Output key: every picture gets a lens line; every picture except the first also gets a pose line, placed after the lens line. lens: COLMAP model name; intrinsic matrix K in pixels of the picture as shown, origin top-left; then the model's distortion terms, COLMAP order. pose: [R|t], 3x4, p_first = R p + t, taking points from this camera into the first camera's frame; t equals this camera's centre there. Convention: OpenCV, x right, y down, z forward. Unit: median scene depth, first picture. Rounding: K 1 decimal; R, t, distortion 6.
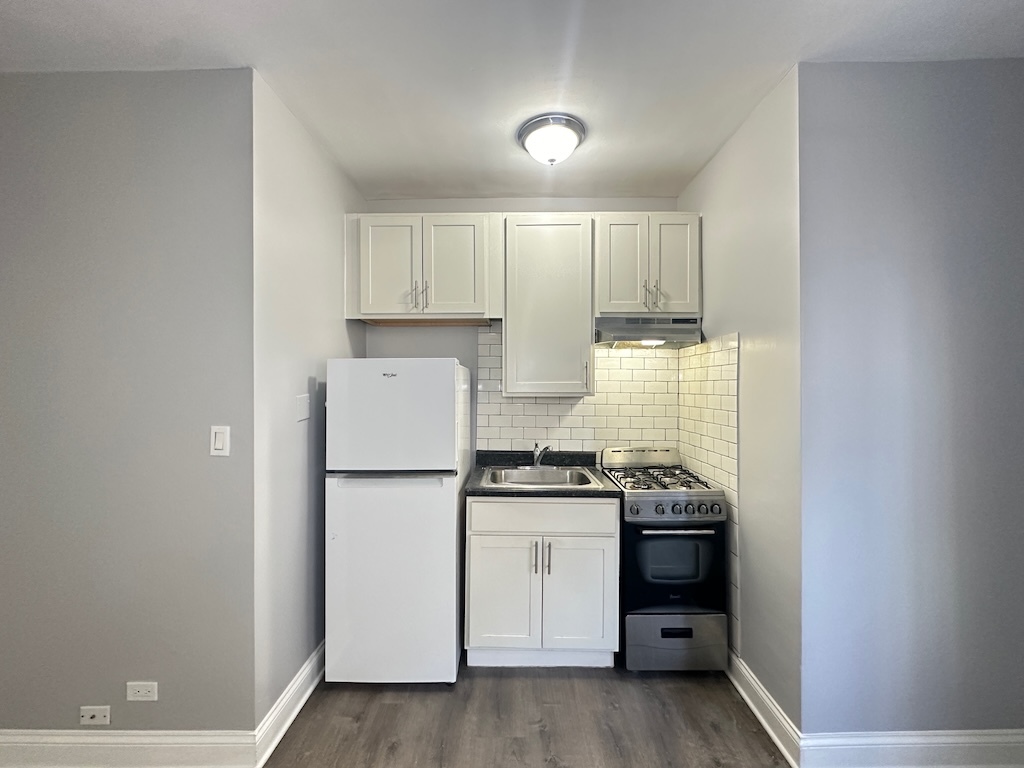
lens RADIAL K [[408.6, 0, 512.0], [0, 408.6, 384.0], [0, 0, 1]] dist [-0.000388, -0.000629]
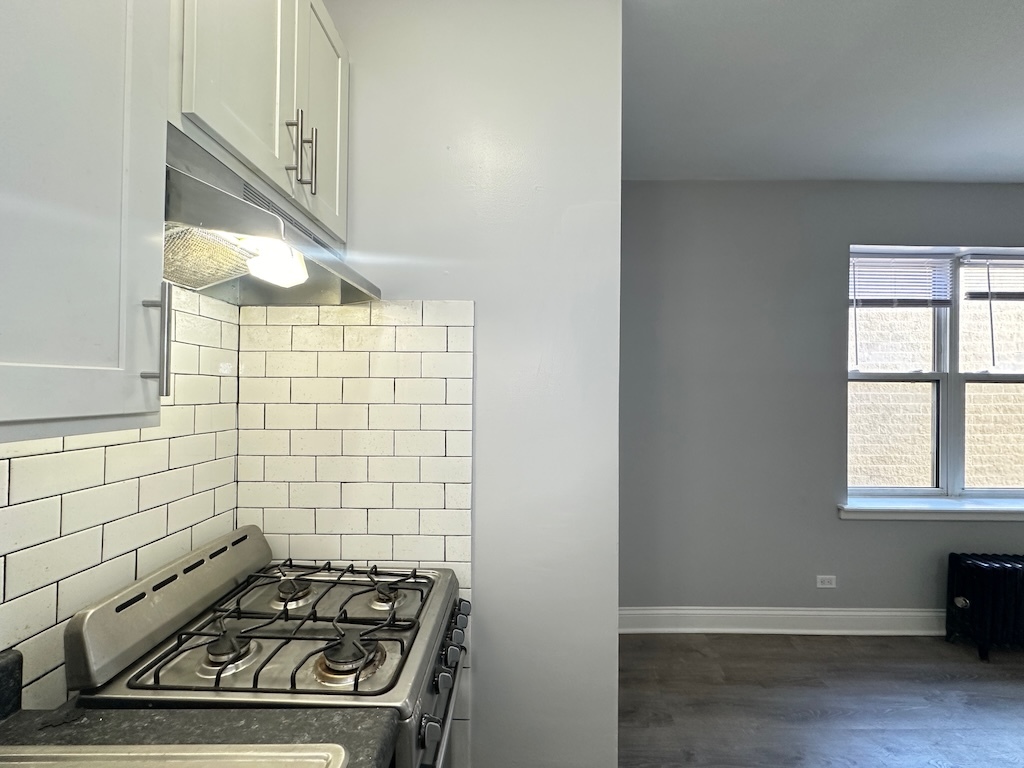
lens RADIAL K [[408.6, 0, 512.0], [0, 408.6, 384.0], [0, 0, 1]] dist [-0.000388, -0.000629]
pose [[0.002416, 0.010887, 0.999938, -0.050841], [-0.013044, 0.999856, -0.010854, 0.003475], [-0.999912, -0.013017, 0.002558, 0.786793]]
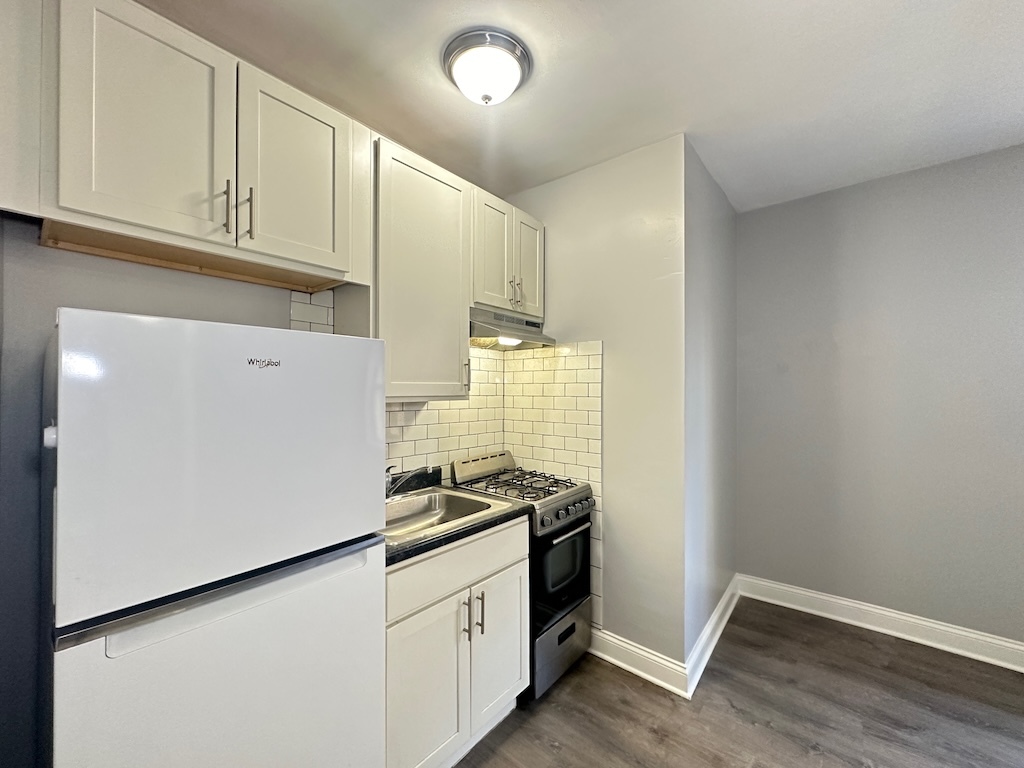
lens RADIAL K [[408.6, 0, 512.0], [0, 408.6, 384.0], [0, 0, 1]] dist [-0.000388, -0.000629]
pose [[0.631172, 0.010612, 0.775570, -0.399693], [-0.007388, 0.999943, -0.007669, 0.002692], [-0.775608, -0.000889, 0.631215, 0.401398]]
